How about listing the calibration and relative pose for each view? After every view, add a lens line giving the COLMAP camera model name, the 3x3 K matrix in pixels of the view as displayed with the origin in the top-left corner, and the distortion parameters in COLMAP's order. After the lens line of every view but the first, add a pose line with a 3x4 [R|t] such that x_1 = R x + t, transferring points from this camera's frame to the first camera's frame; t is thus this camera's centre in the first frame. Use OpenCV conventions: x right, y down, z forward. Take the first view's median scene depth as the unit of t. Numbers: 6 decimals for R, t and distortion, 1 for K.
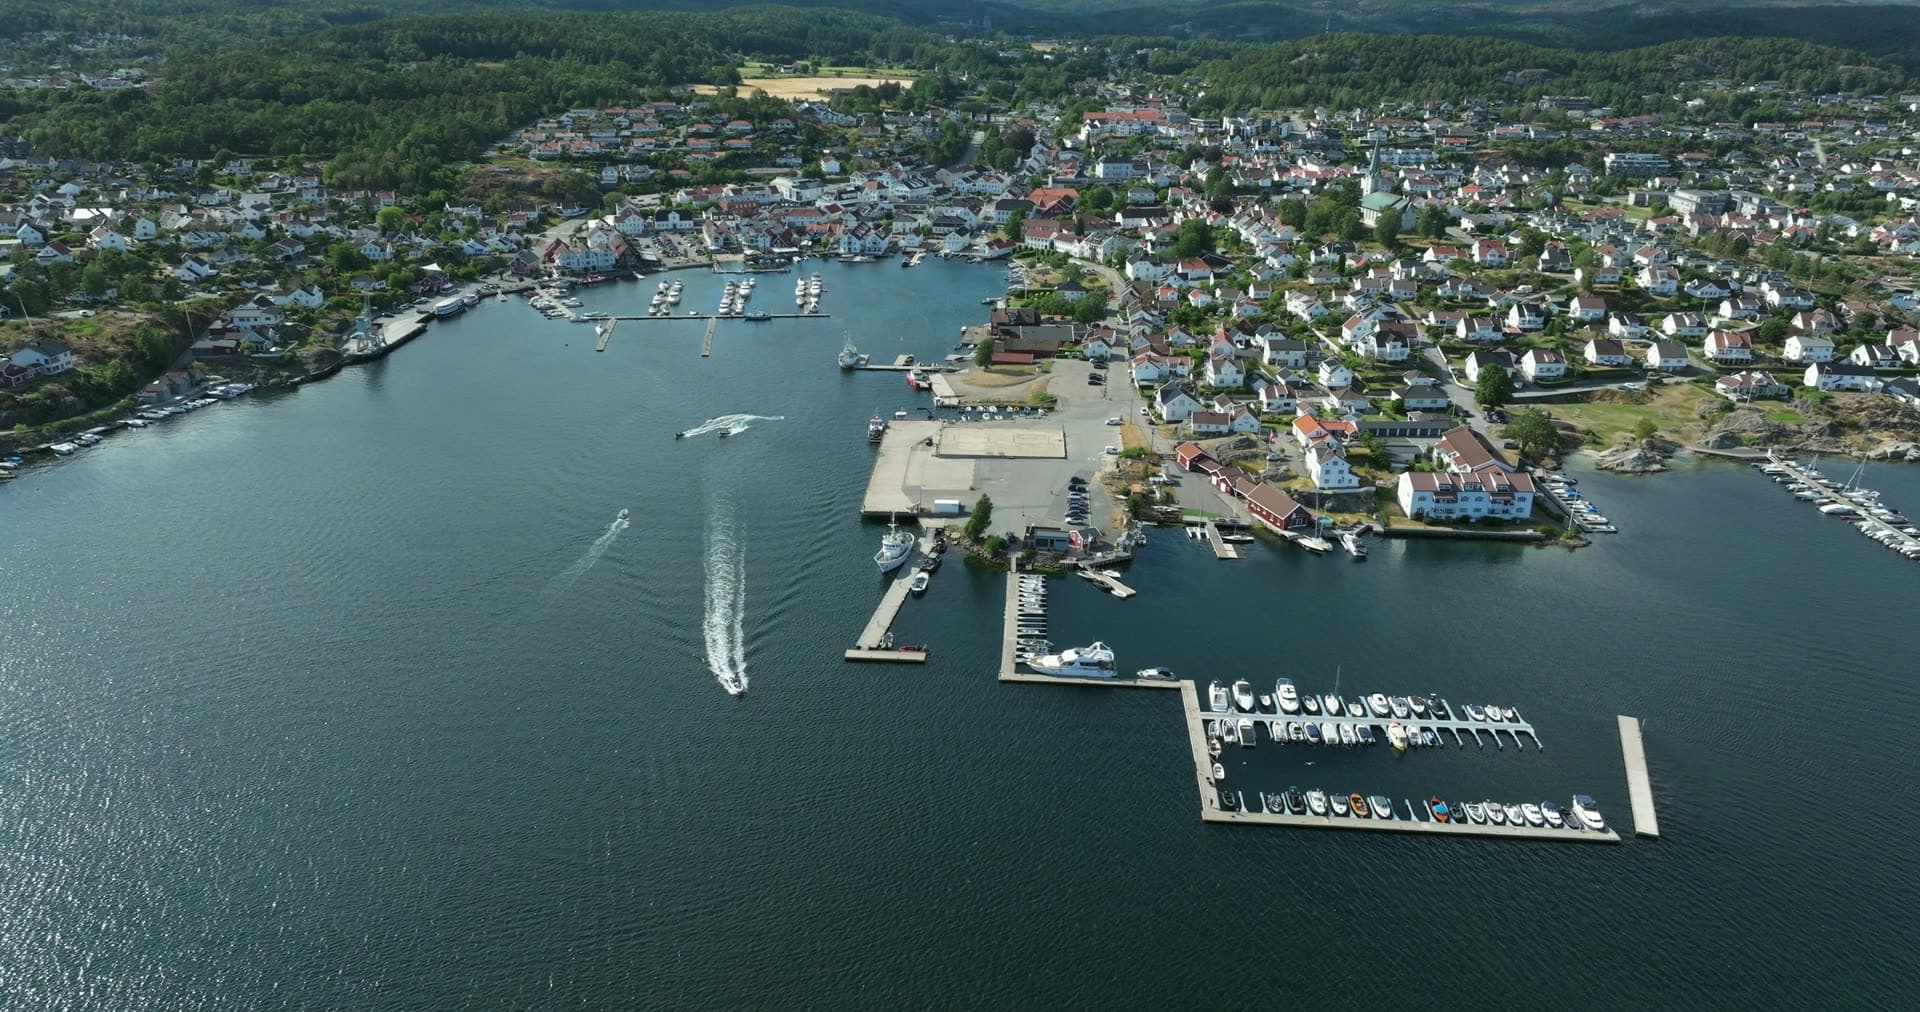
lens RADIAL K [[1345.0, 0, 960.0], [0, 1345.0, 506.0], [0, 0, 1]] dist [-0.005164, 0.024021]
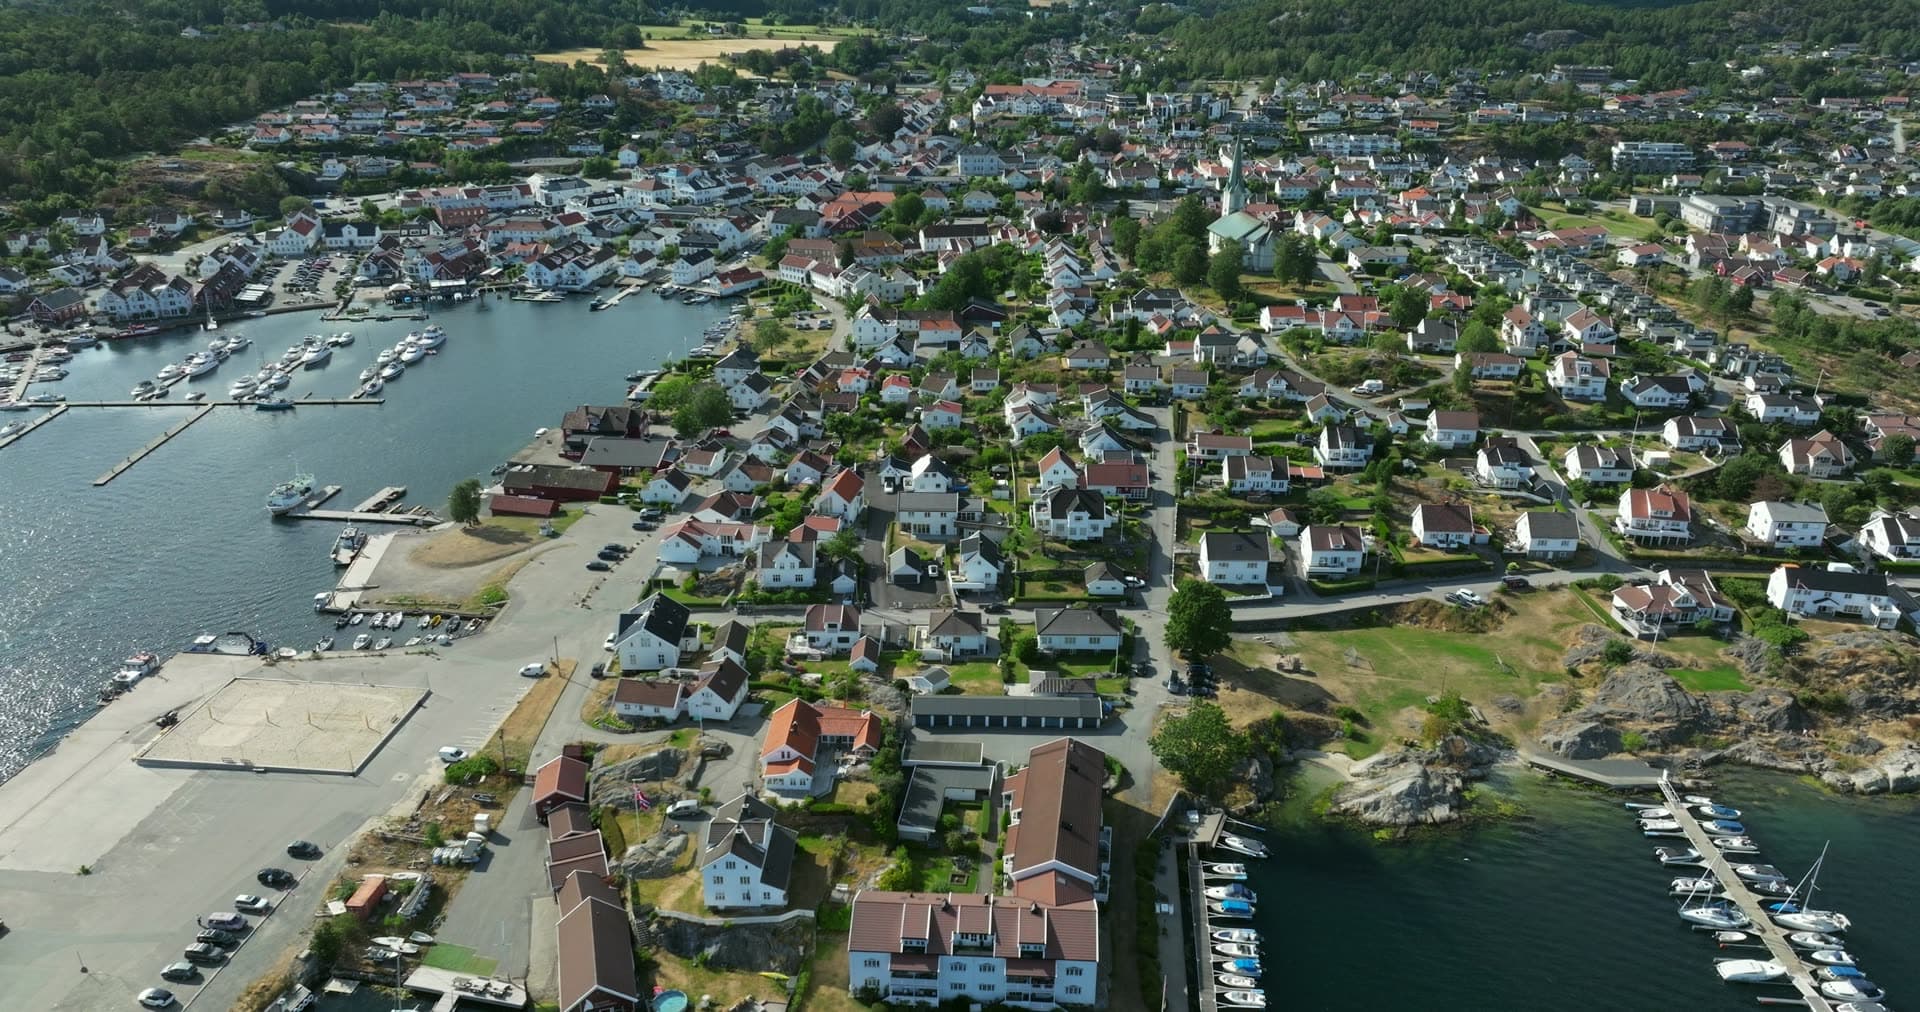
lens RADIAL K [[1345.0, 0, 960.0], [0, 1345.0, 506.0], [0, 0, 1]] dist [-0.005164, 0.024021]
pose [[0.998453, 0.017844, -0.052666, 0.183215], [-0.016184, 0.999364, 0.031780, -0.086669], [0.053199, -0.030878, 0.998106, 0.237153]]
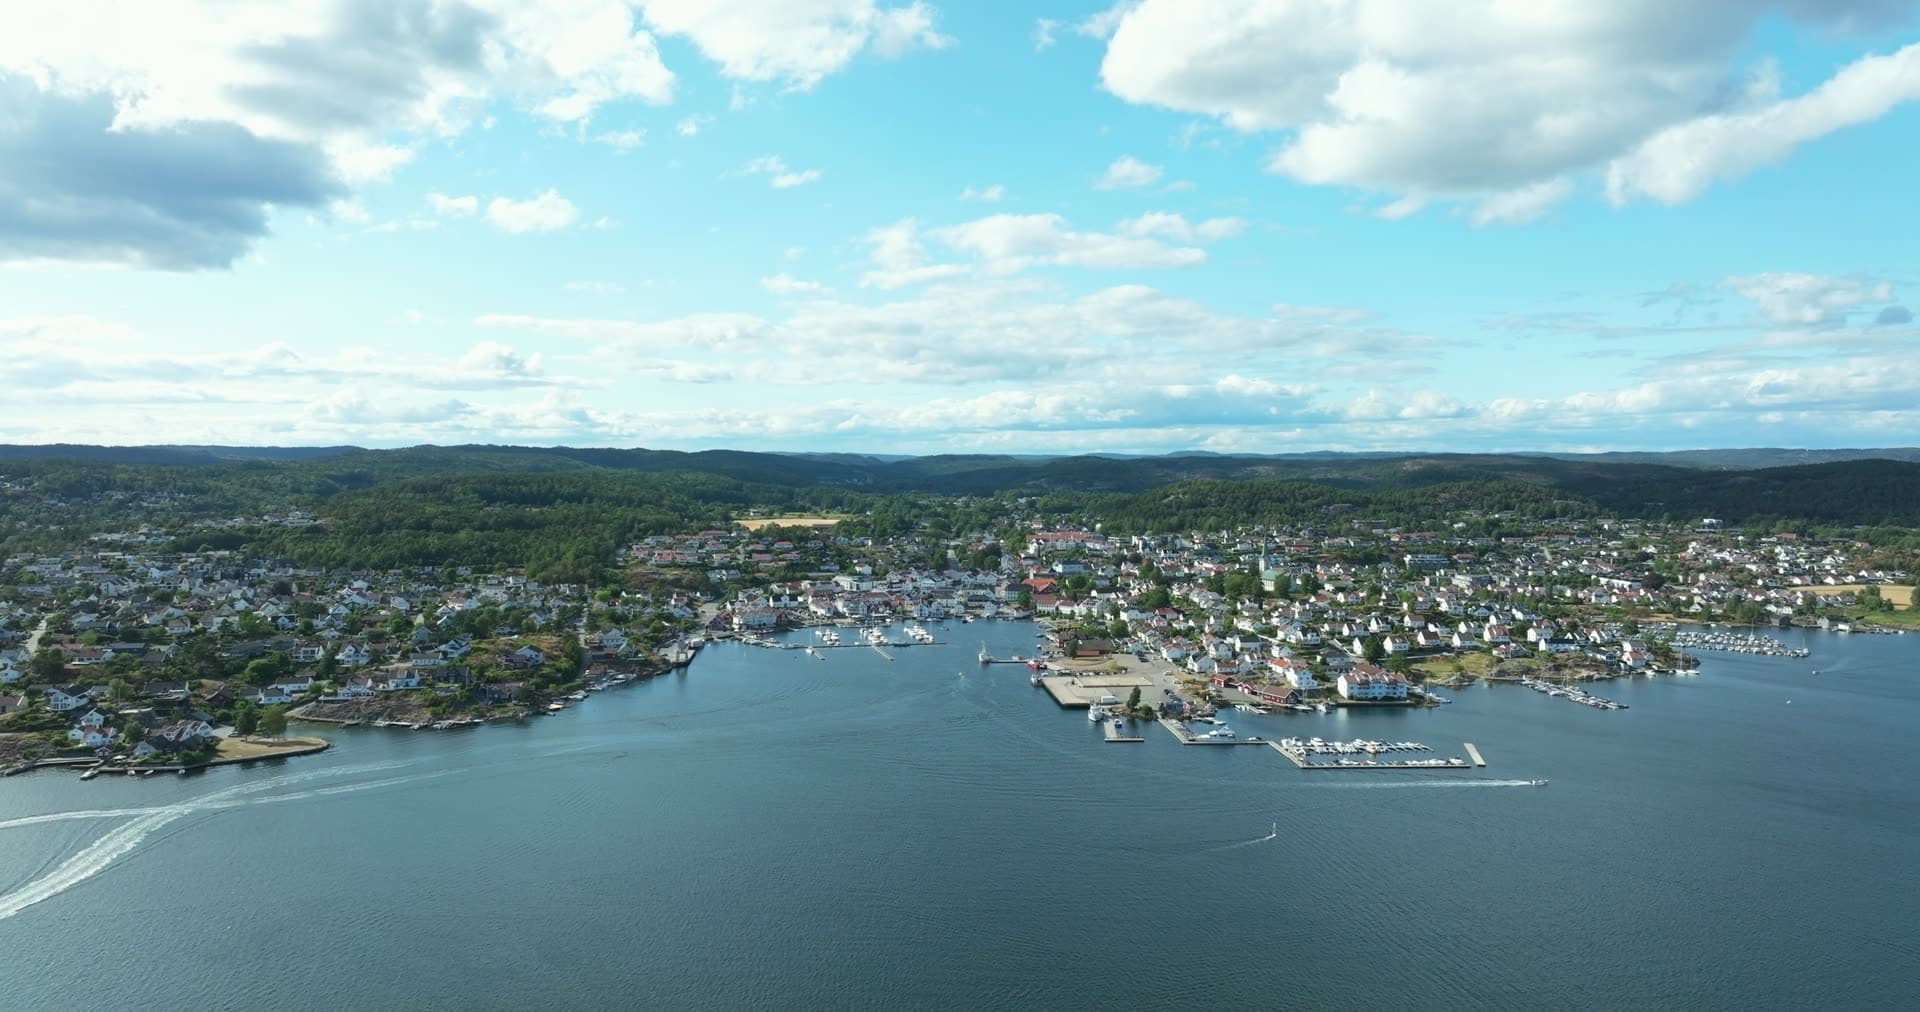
lens RADIAL K [[1344.2, 0, 960.0], [0, 1344.2, 506.0], [0, 0, 1]] dist [0.001179, 0.009815]
pose [[0.992327, -0.010867, 0.123166, -0.203183], [0.050147, 0.945899, -0.320563, 0.153807], [-0.113019, 0.324279, 0.939186, -0.375530]]
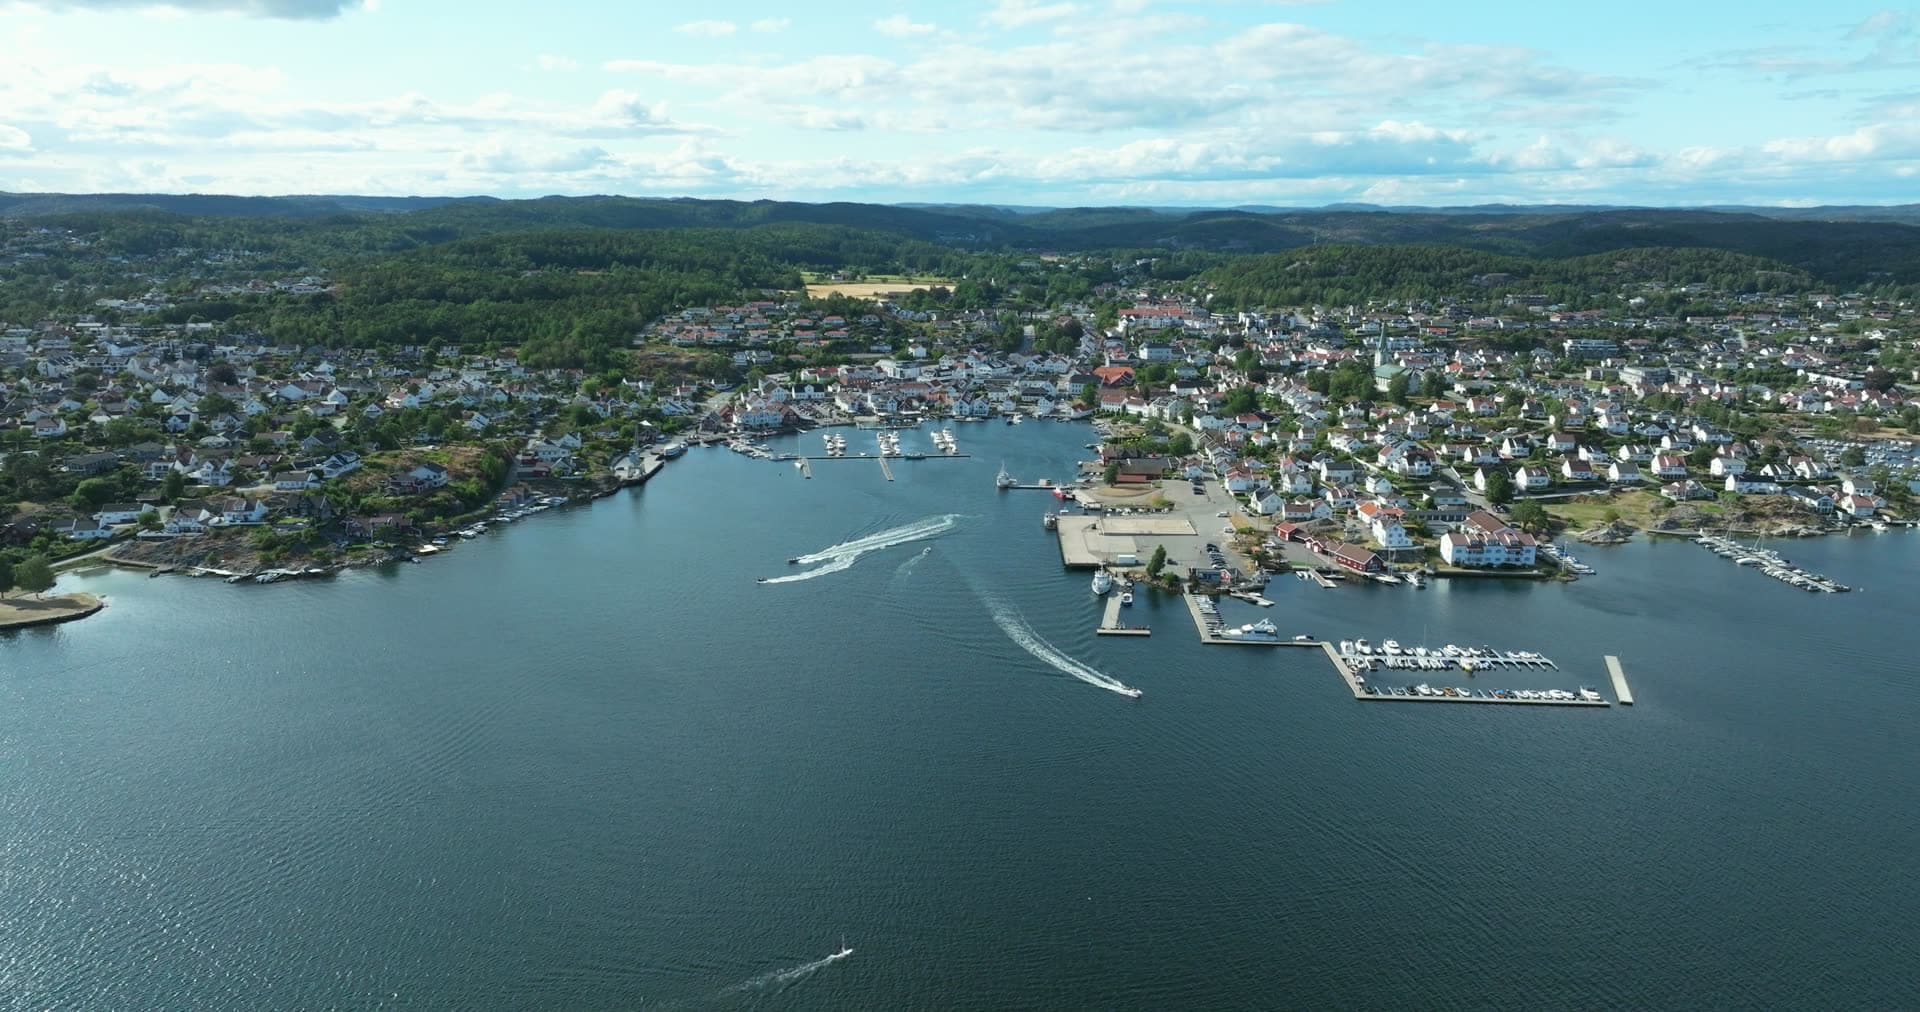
lens RADIAL K [[1344.2, 0, 960.0], [0, 1344.2, 506.0], [0, 0, 1]] dist [0.001179, 0.009815]
pose [[0.999854, -0.006286, 0.015883, -0.096161], [0.008563, 0.989014, -0.147571, 0.070500], [-0.014781, 0.147685, 0.988924, -0.190290]]
